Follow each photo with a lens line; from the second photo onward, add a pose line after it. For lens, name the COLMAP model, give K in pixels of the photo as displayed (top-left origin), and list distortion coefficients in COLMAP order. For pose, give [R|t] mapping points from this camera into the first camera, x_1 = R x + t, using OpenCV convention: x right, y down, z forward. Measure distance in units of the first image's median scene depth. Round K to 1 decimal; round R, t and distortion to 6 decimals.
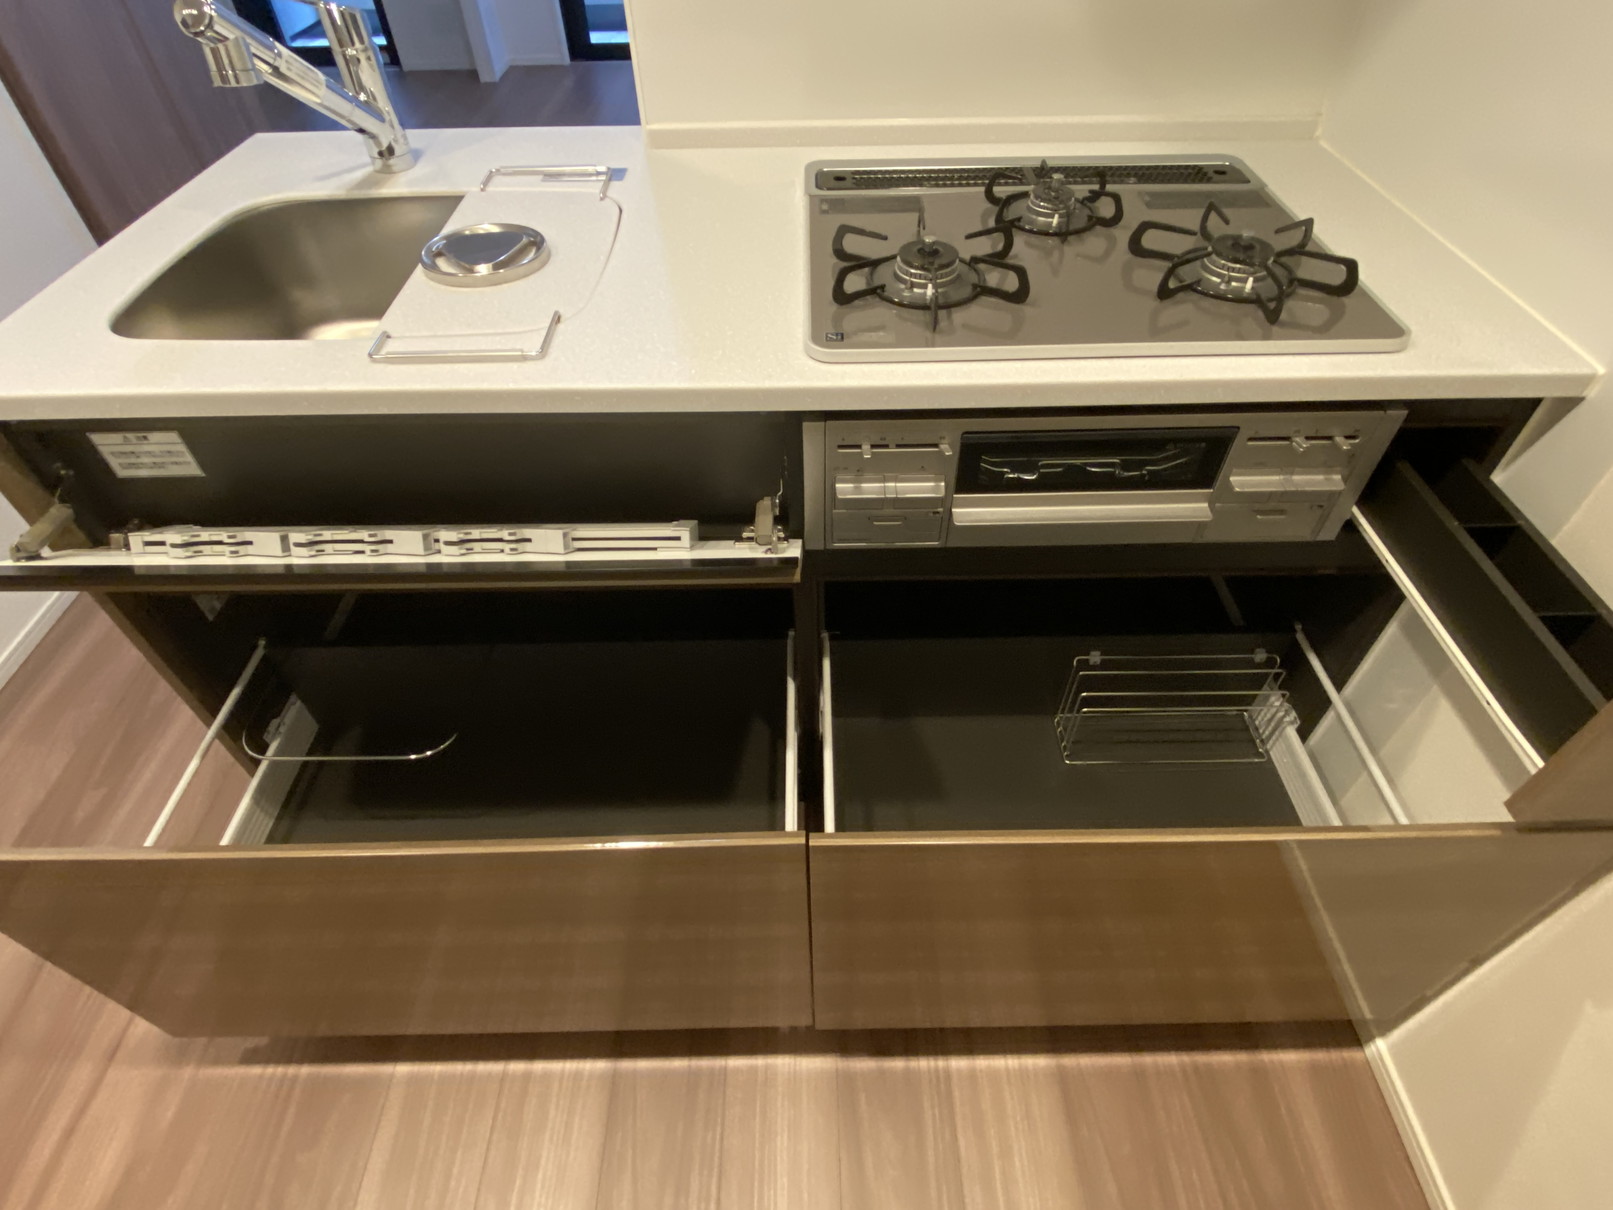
lens RADIAL K [[841.7, 0, 808.3], [0, 841.7, 606.4], [0, 0, 1]] dist [0.017567, -0.019452]
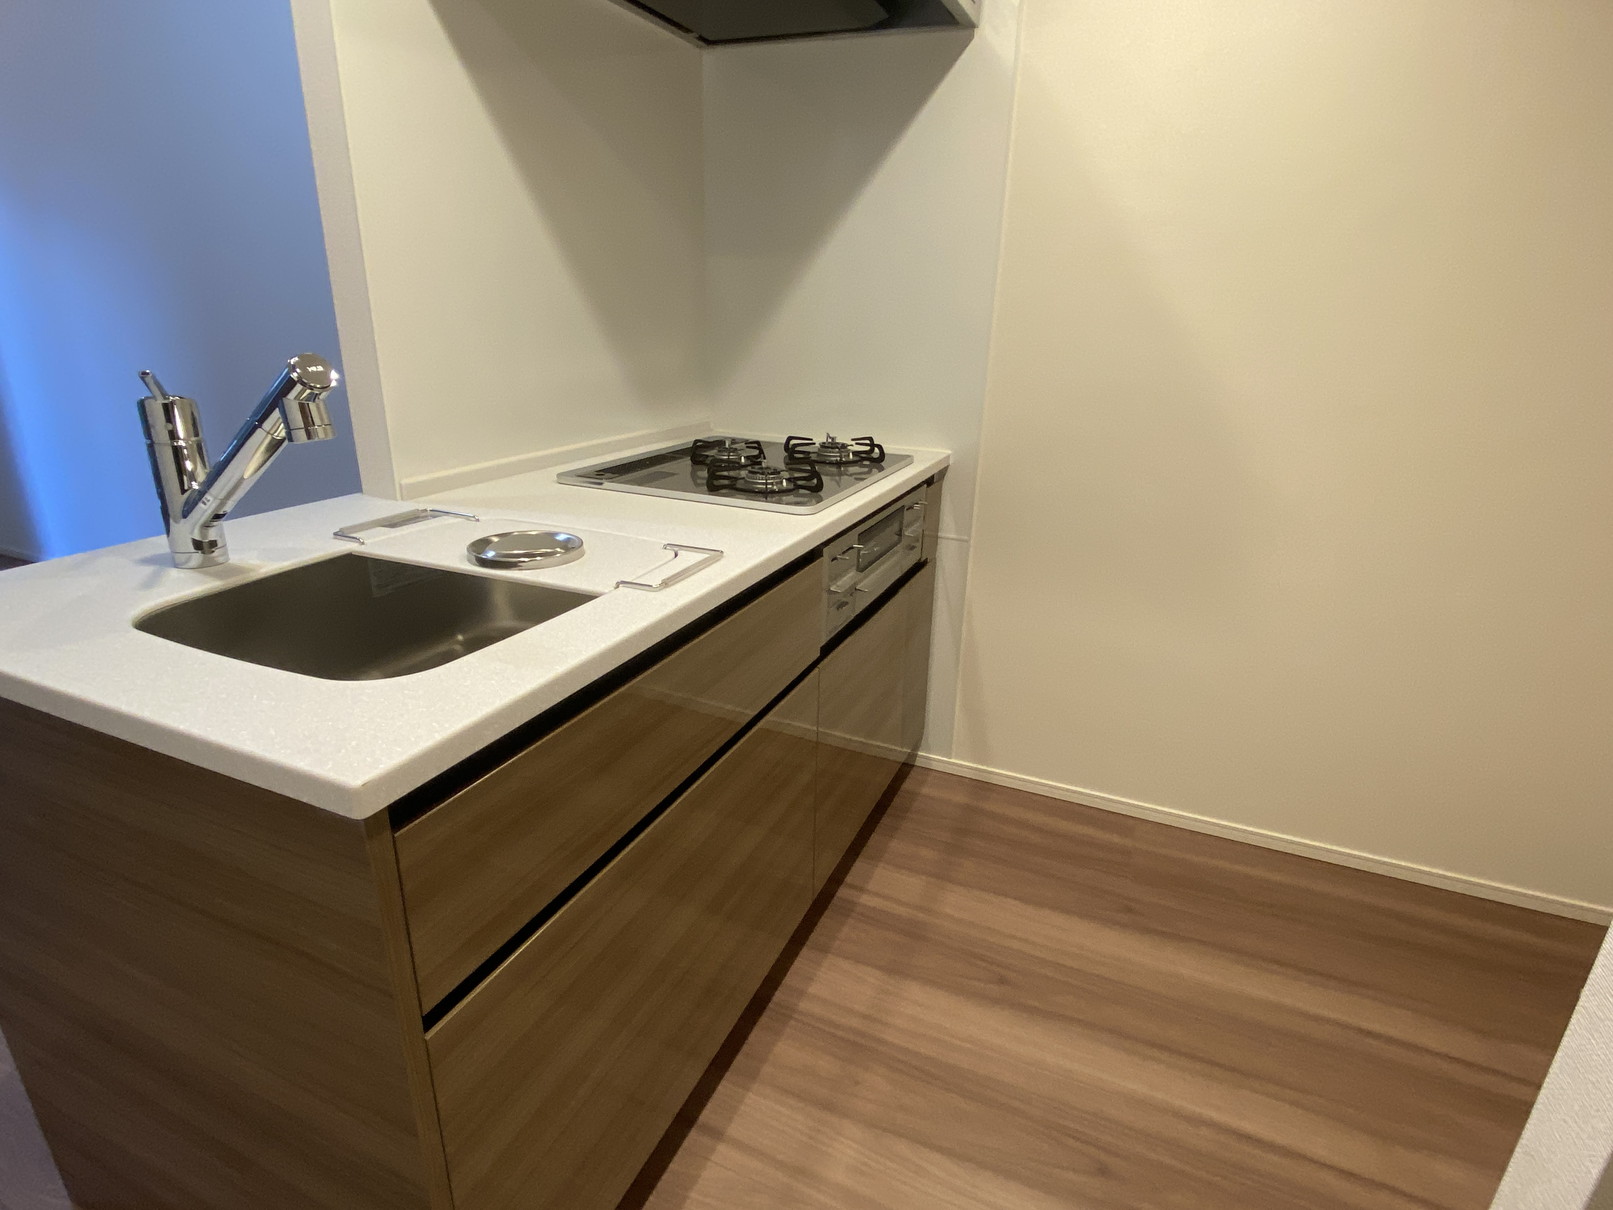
lens RADIAL K [[841.7, 0, 806.7], [0, 841.7, 604.7], [0, 0, 1]] dist [0.017567, -0.019452]
pose [[0.404714, -0.286265, 0.868481, -1.110390], [0.630263, 0.775446, -0.038105, -0.093342], [-0.662552, 0.562793, 0.494256, 0.246144]]
